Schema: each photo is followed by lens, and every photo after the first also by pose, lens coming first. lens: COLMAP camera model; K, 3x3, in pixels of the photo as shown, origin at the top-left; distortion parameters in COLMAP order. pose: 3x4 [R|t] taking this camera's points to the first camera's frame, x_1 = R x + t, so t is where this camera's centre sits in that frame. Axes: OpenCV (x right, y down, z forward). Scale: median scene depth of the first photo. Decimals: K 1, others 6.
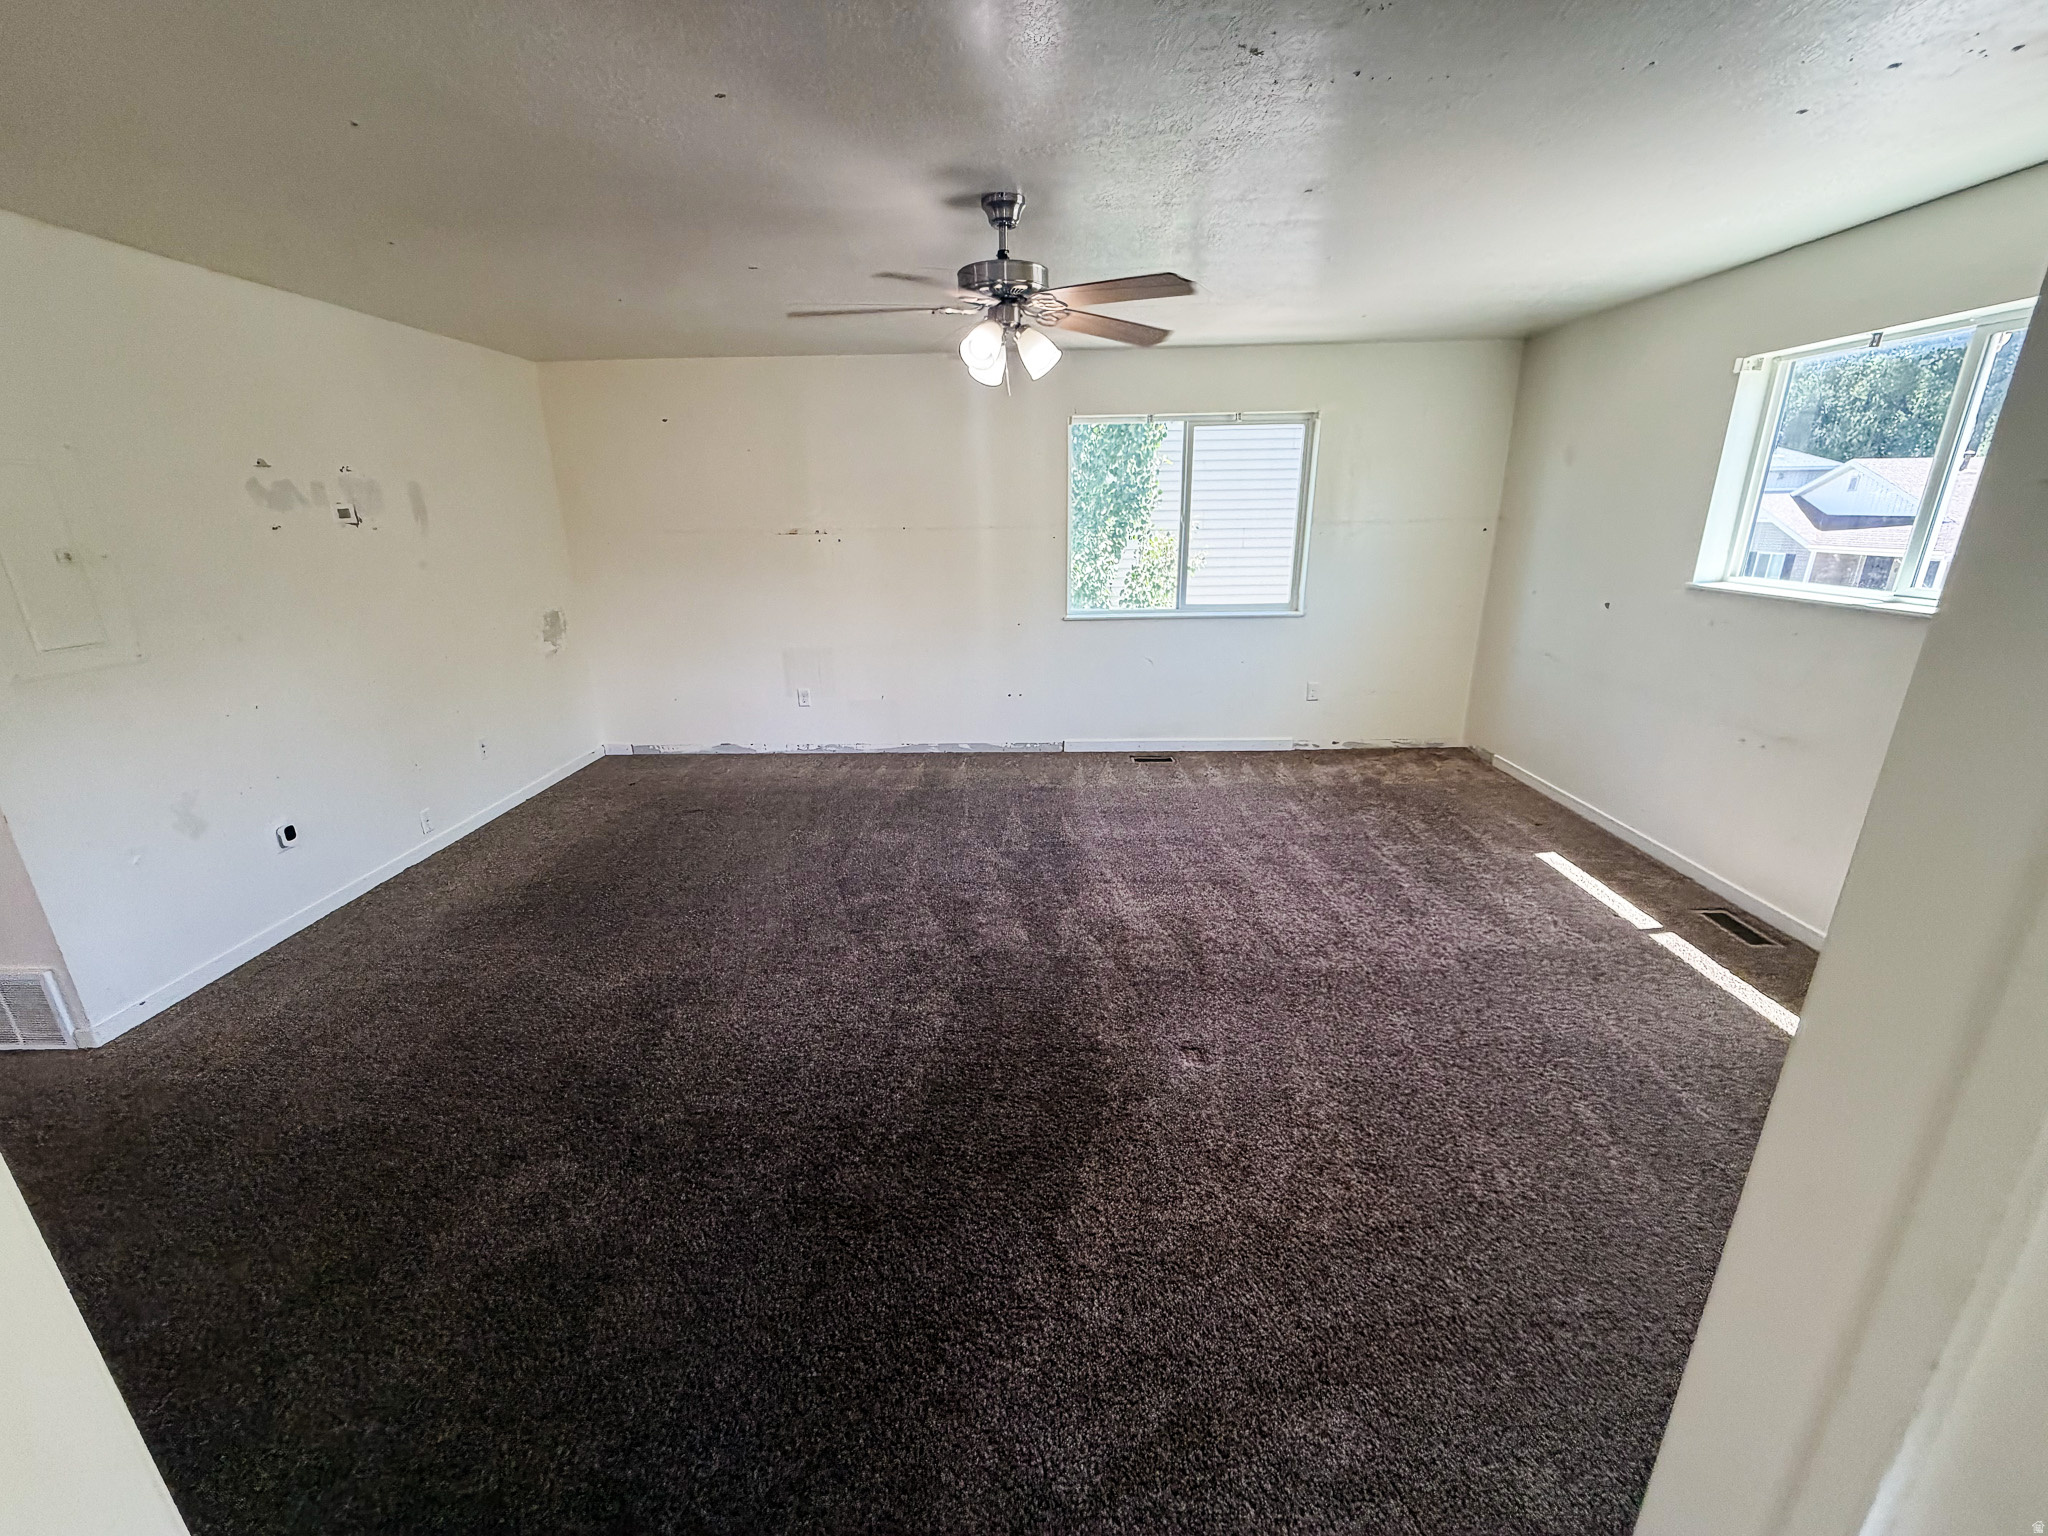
lens RADIAL K [[816.1, 0, 1017.6], [0, 816.1, 770.8], [0, 0, 1]] dist [-0.001147, -0.000345]
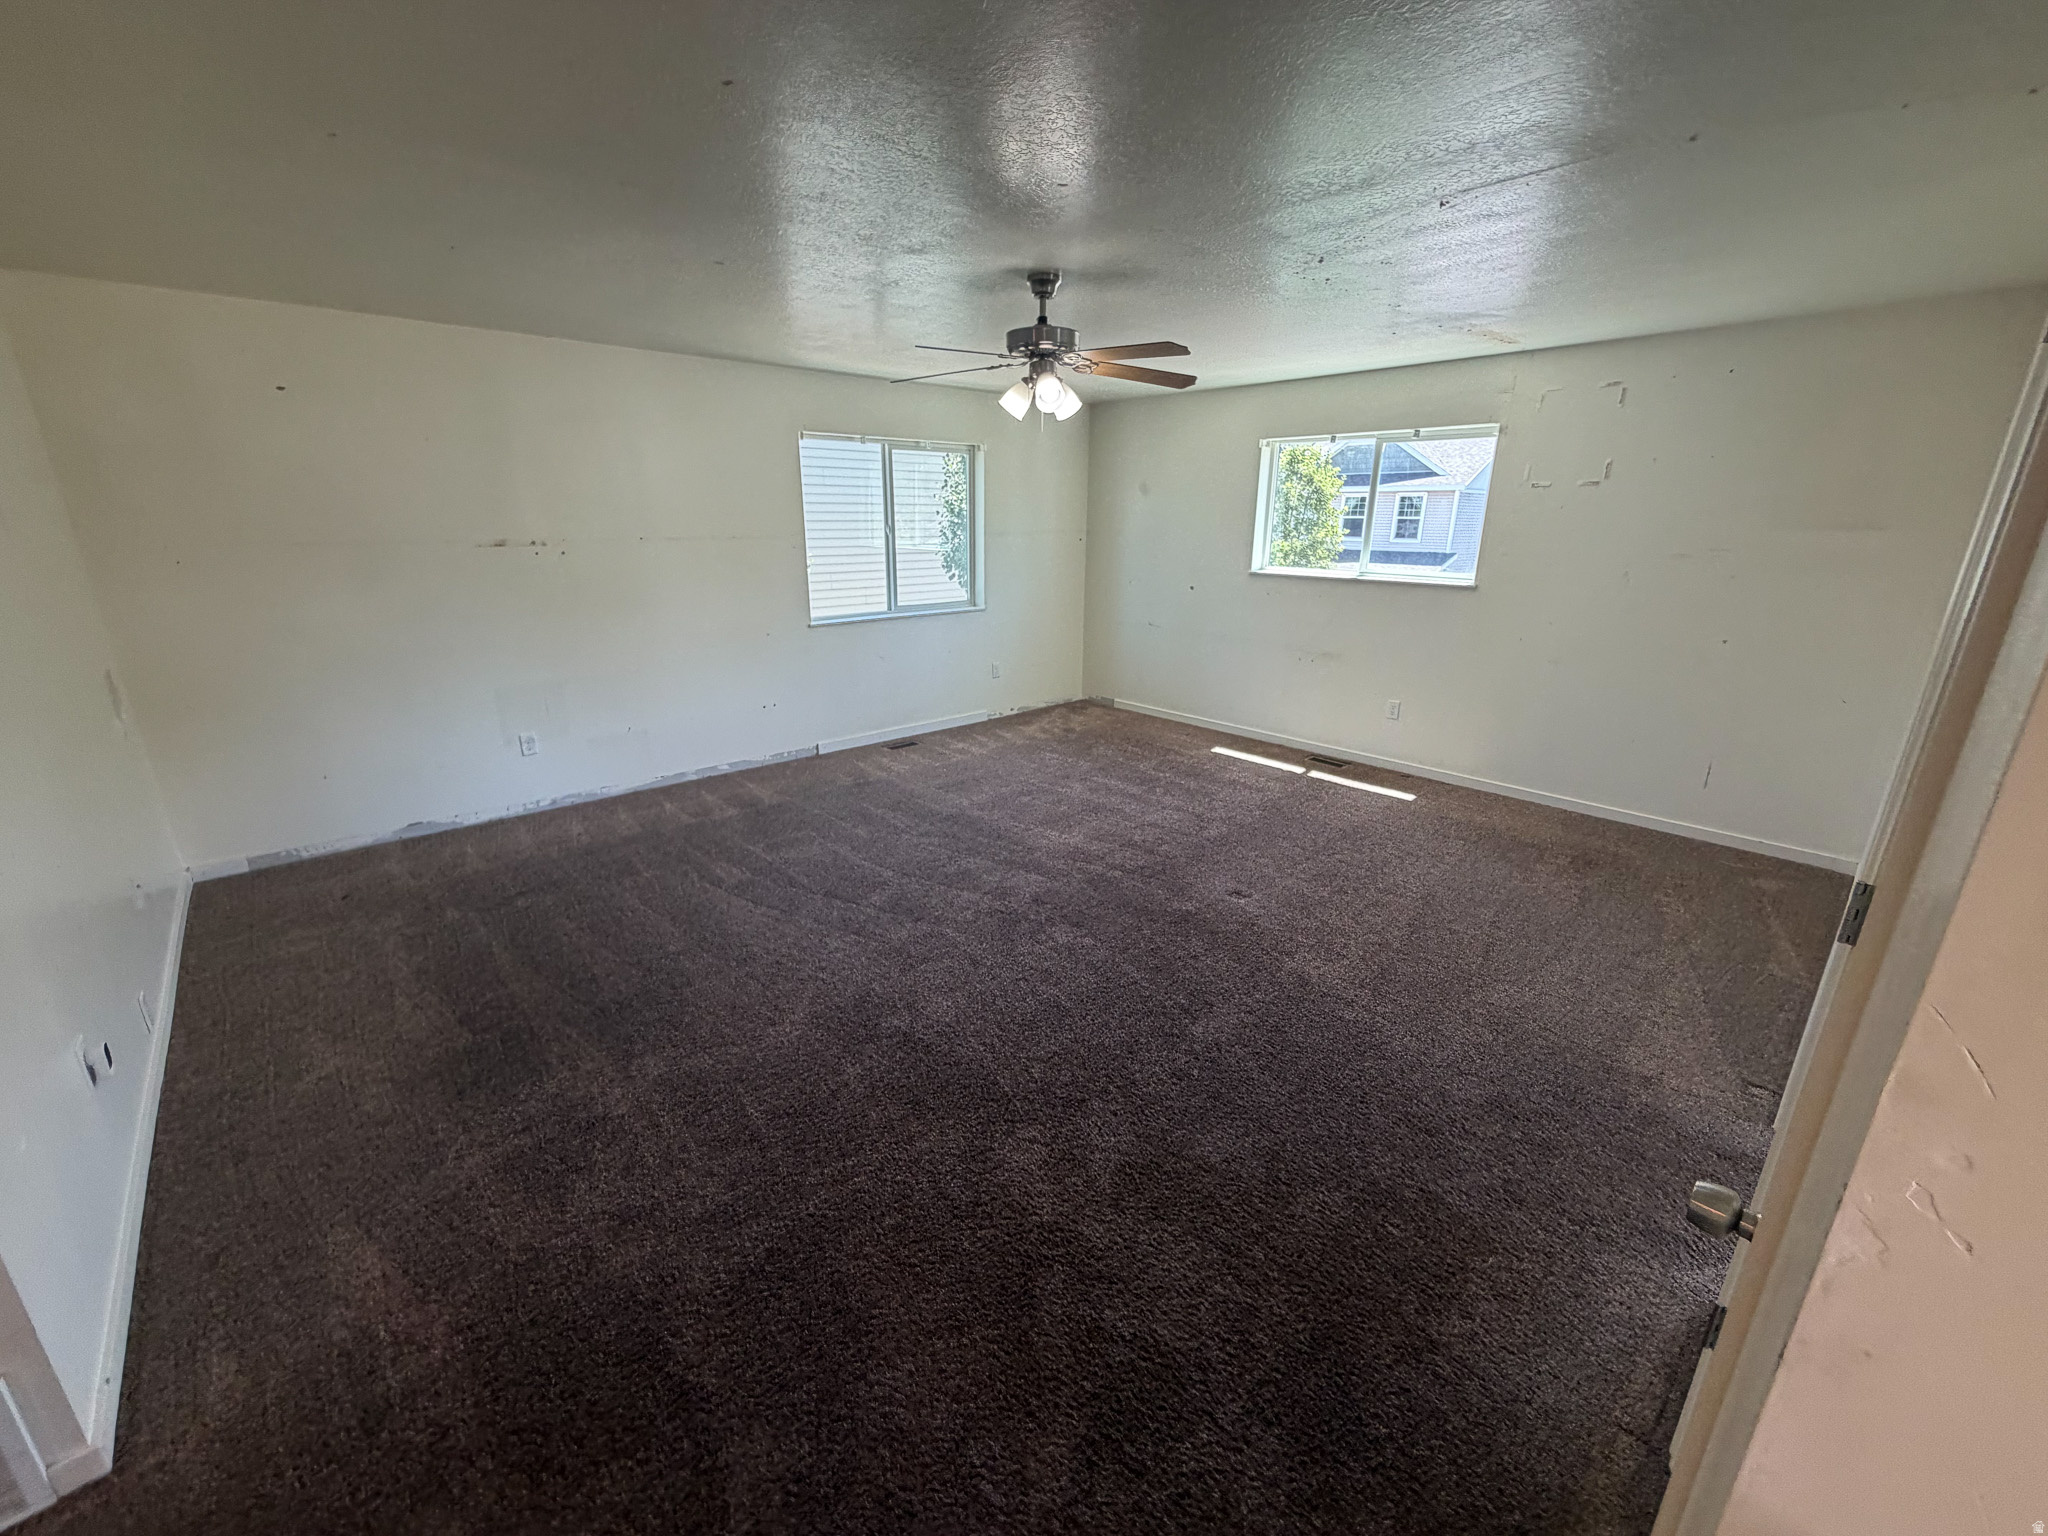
lens RADIAL K [[816.1, 0, 1017.6], [0, 816.1, 770.8], [0, 0, 1]] dist [-0.001147, -0.000345]
pose [[0.726734, -0.188375, 0.660585, -0.508593], [0.196886, 0.978438, 0.062413, -0.020890], [-0.658098, 0.084702, 0.748152, 0.074136]]
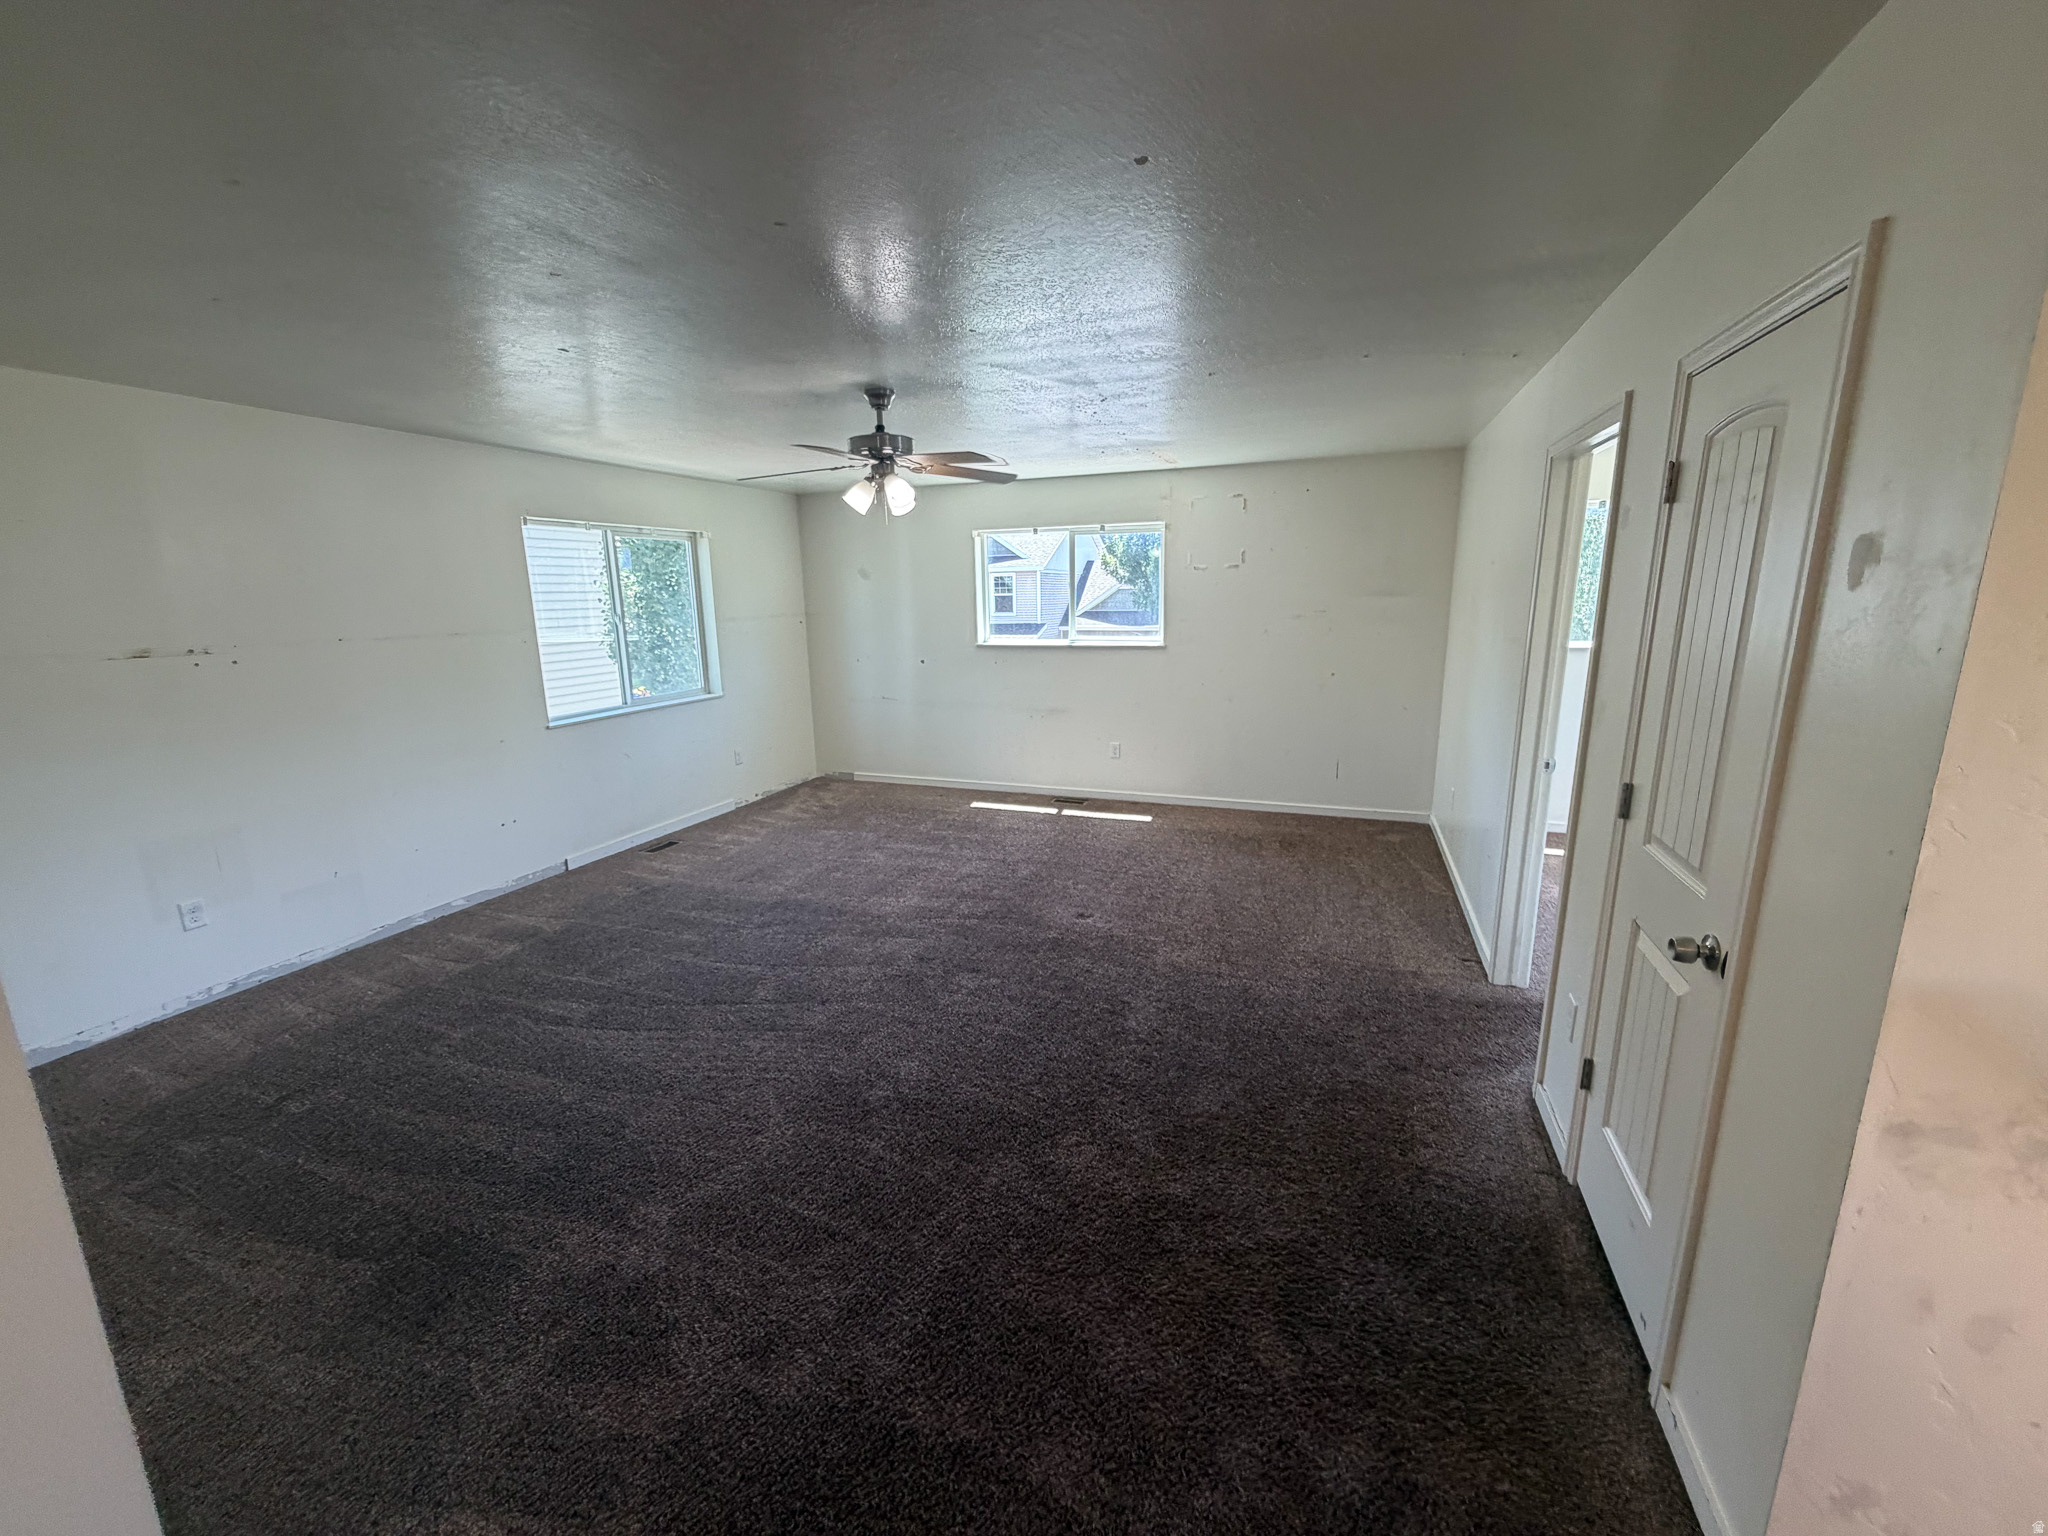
lens RADIAL K [[816.1, 0, 1017.6], [0, 816.1, 770.8], [0, 0, 1]] dist [-0.001147, -0.000345]
pose [[0.334098, -0.192351, 0.922702, -0.677158], [0.302814, 0.948961, 0.088180, -0.065951], [-0.892571, 0.249947, 0.375293, 0.210126]]
